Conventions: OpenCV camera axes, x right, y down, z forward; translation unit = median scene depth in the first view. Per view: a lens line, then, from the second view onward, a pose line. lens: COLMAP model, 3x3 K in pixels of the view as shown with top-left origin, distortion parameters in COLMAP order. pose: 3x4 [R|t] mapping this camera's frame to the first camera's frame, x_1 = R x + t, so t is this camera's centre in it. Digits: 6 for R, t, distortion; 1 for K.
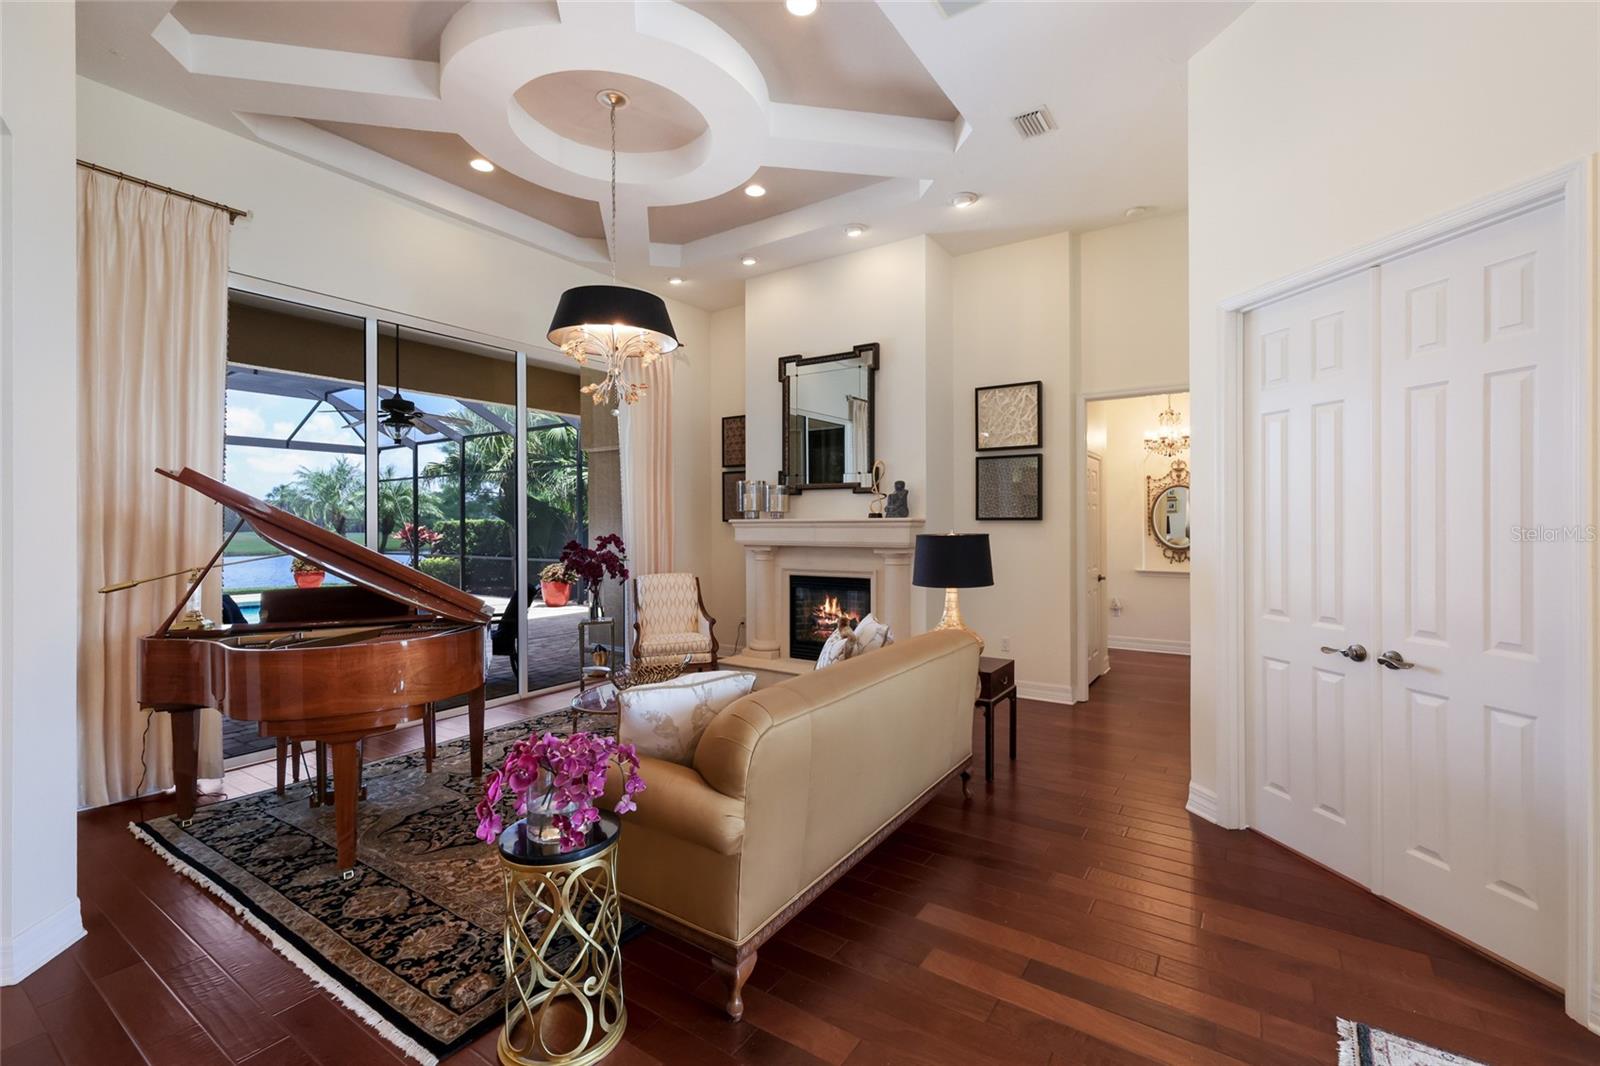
lens RADIAL K [[700.6, 0, 800.7], [0, 700.6, 520.5], [0, 0, 1]] dist [0.003387, 0.007511]
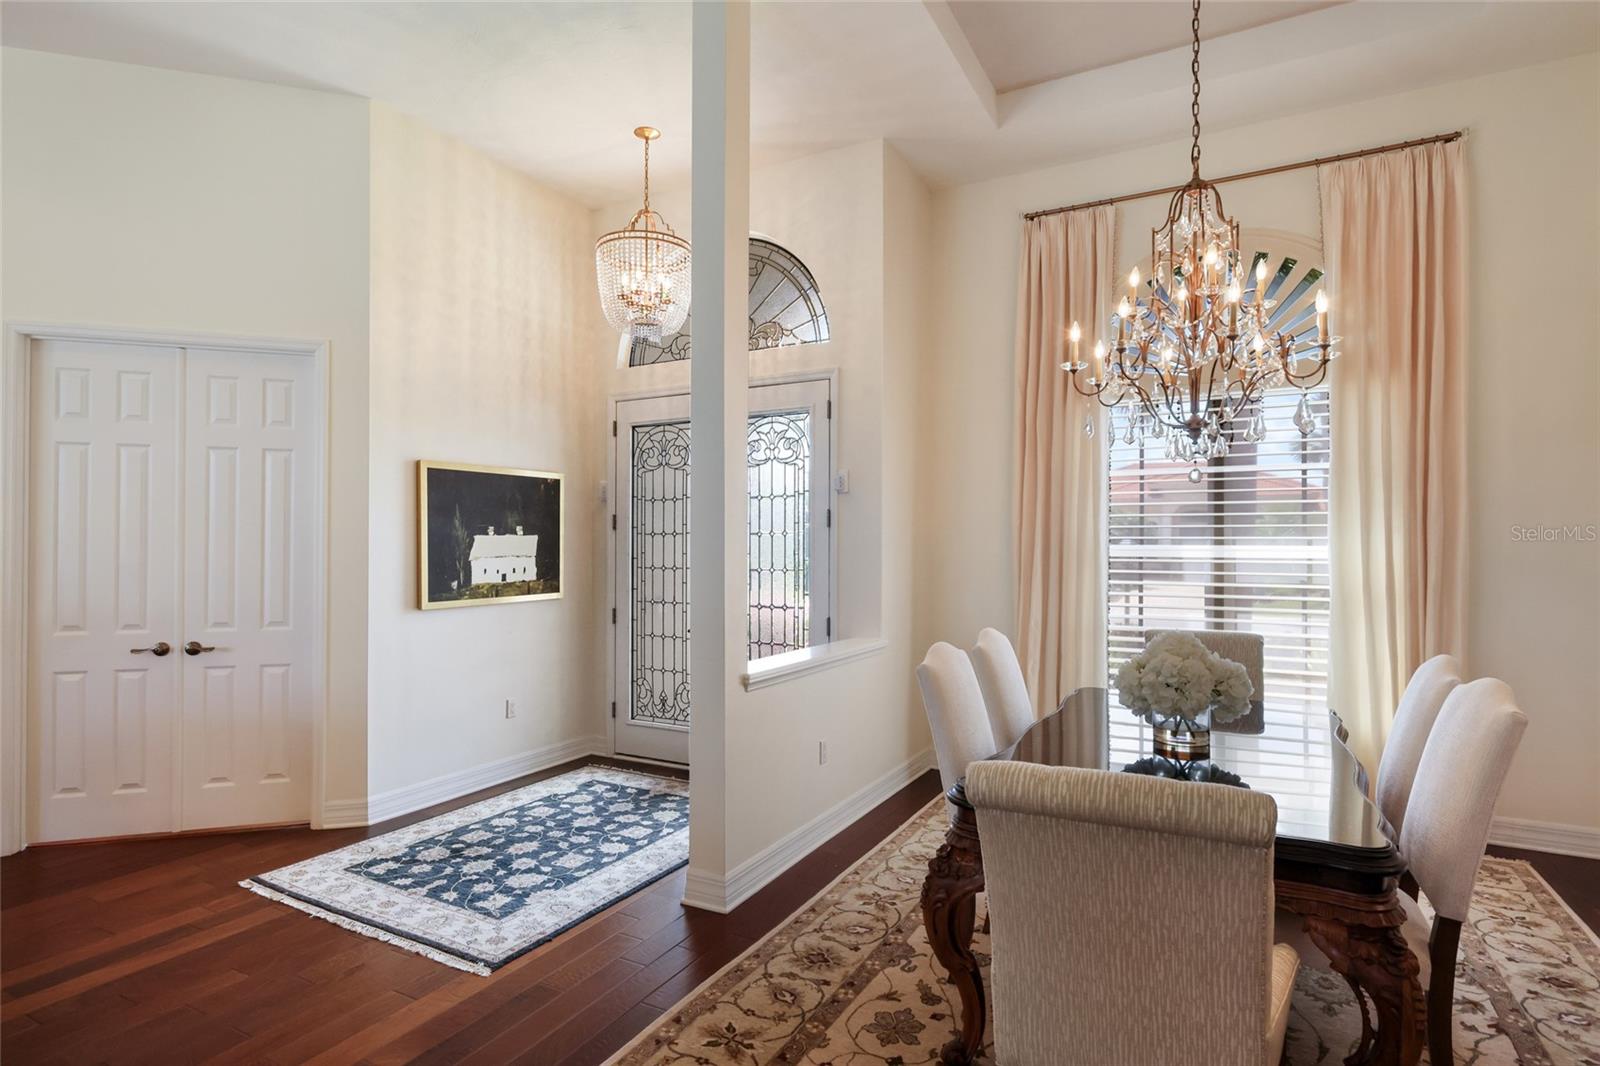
lens RADIAL K [[829.9, 0, 790.5], [0, 829.9, 538.6], [0, 0, 1]] dist [0.002154, 0.000054]
pose [[-0.080695, 0.010698, 0.996681, -0.848949], [-0.002497, 0.999937, -0.010935, 0.004484], [-0.996736, -0.003371, -0.080663, 0.002493]]
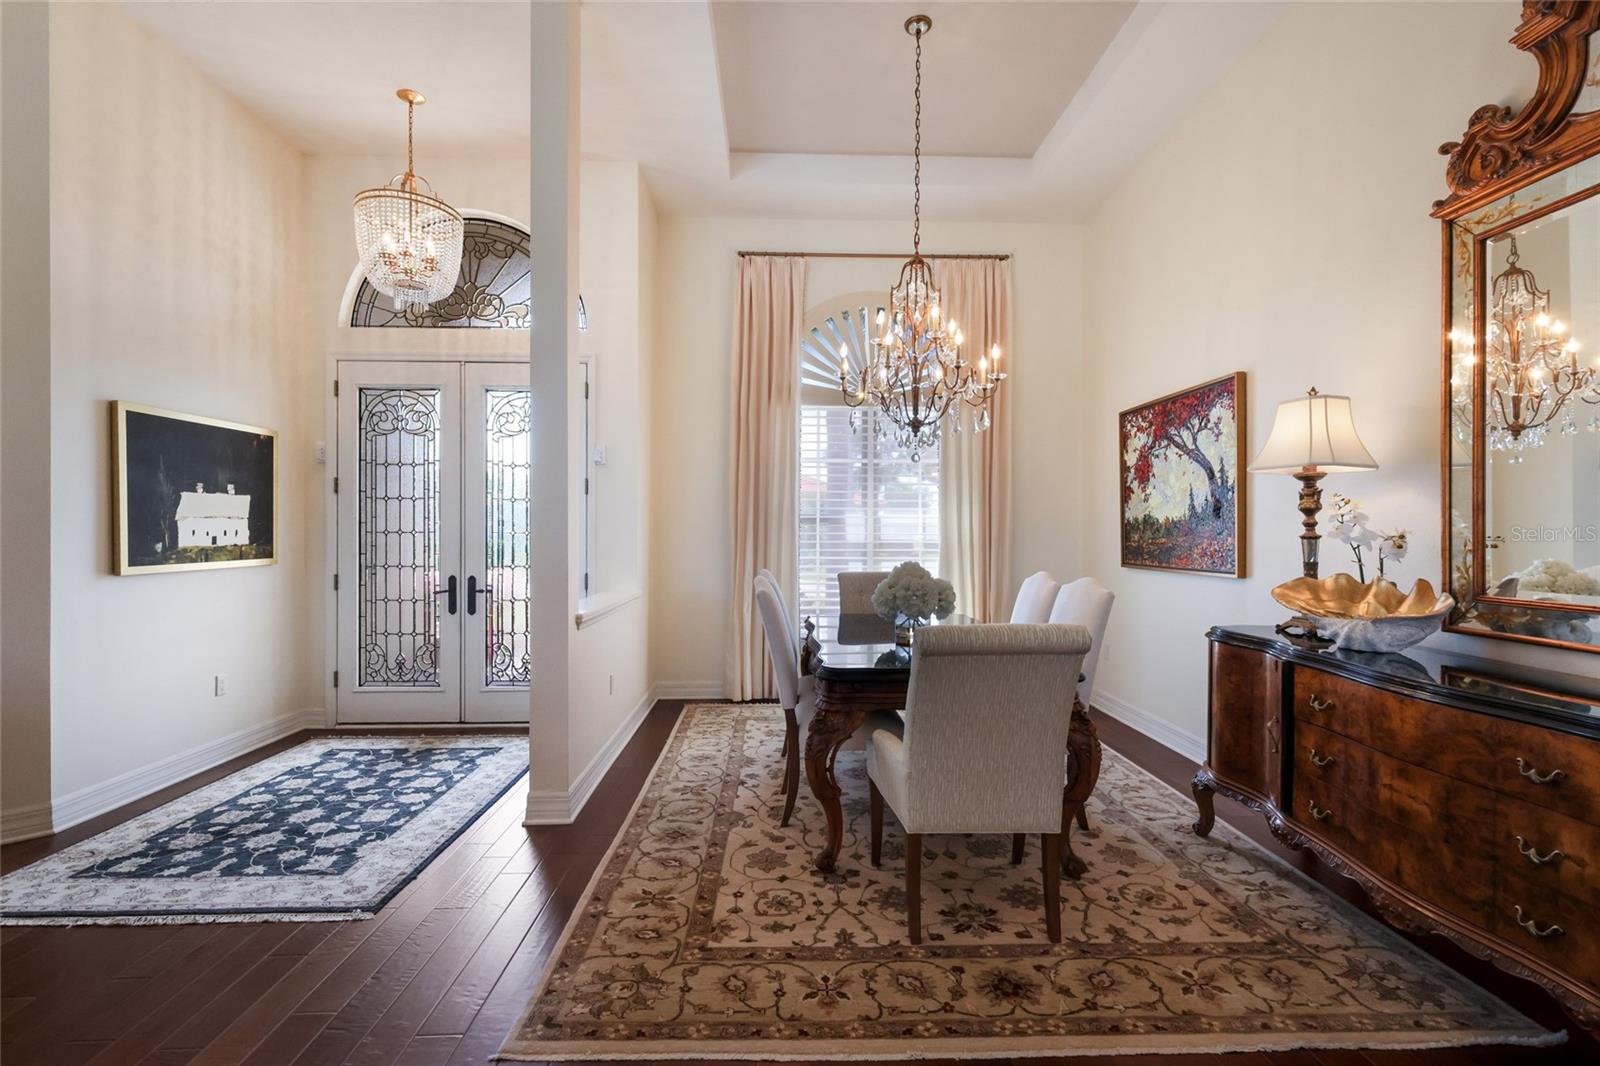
lens RADIAL K [[732.9, 0, 798.1], [0, 732.9, 532.6], [0, 0, 1]] dist [0.008009, 0.000169]
pose [[-0.575973, 0.000355, 0.817468, -0.839578], [-0.003176, 0.999991, -0.002672, 0.060720], [-0.817462, -0.004135, -0.575967, 0.409949]]
